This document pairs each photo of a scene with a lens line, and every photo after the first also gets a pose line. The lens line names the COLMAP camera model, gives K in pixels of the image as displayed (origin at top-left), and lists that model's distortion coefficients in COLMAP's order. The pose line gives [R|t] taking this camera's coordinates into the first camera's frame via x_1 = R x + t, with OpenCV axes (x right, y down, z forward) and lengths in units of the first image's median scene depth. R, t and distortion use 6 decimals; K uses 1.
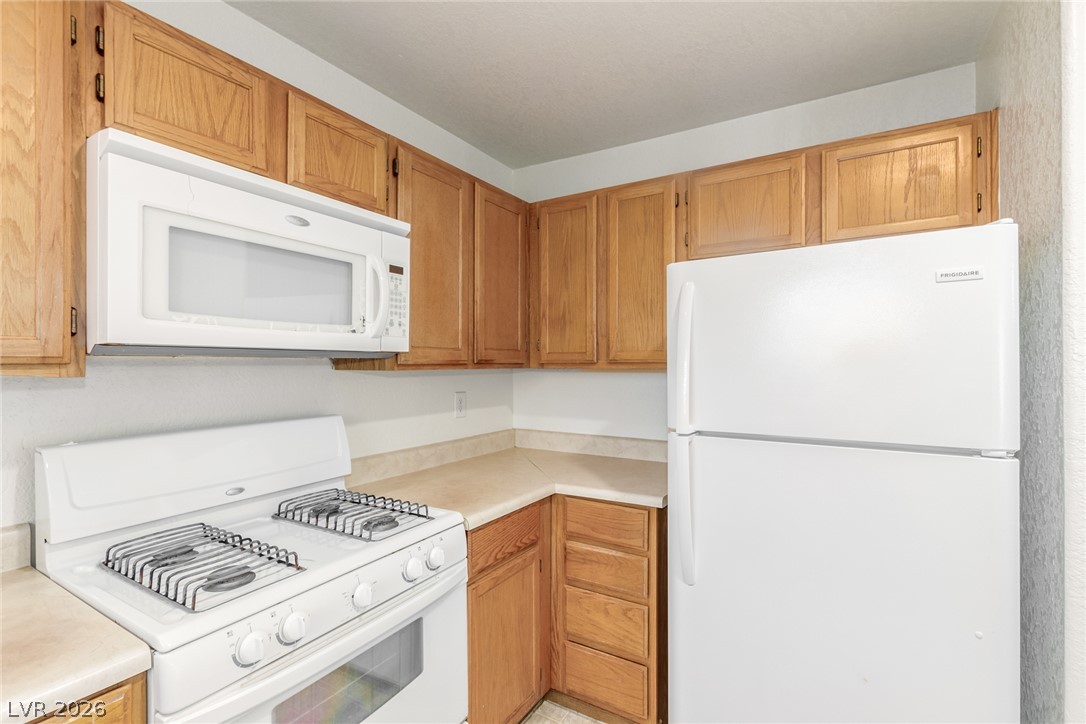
lens RADIAL K [[496.6, 0, 563.4], [0, 496.6, 365.1], [0, 0, 1]] dist [-0.001184, -0.000399]
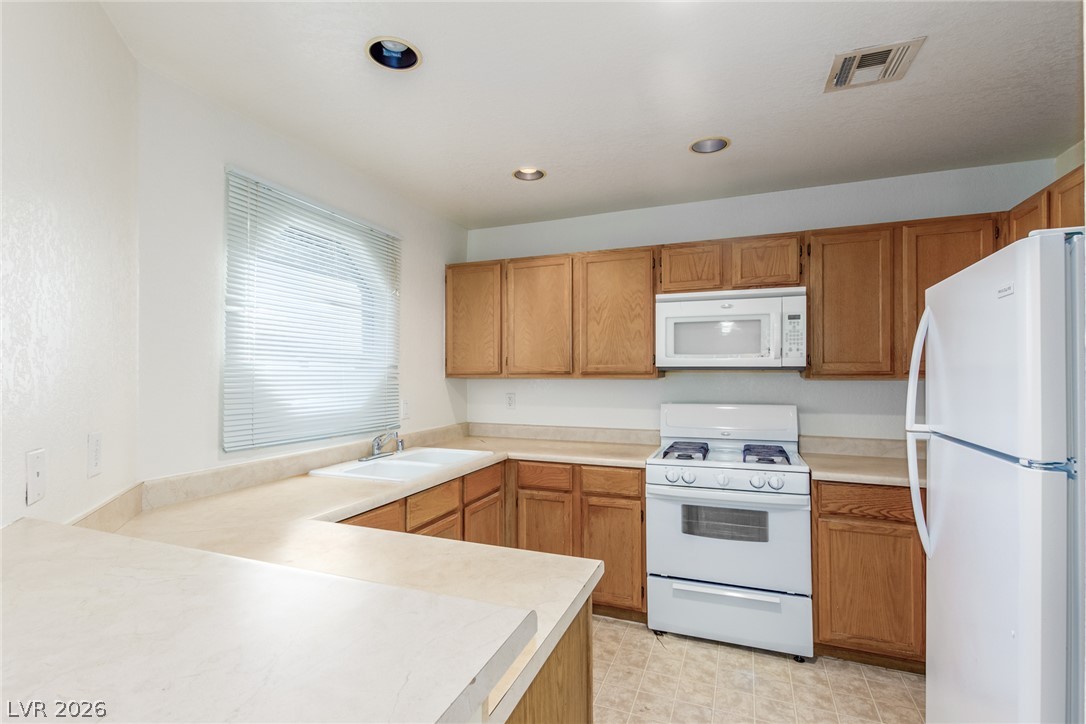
lens RADIAL K [[485.1, 0, 543.0], [0, 485.1, 362.0], [0, 0, 1]] dist [-0.012909, -0.000083]
pose [[0.174908, -0.023503, -0.984304, 1.122207], [-0.003954, 0.999690, -0.024573, 0.001187], [0.984577, 0.008190, 0.174761, -0.110979]]
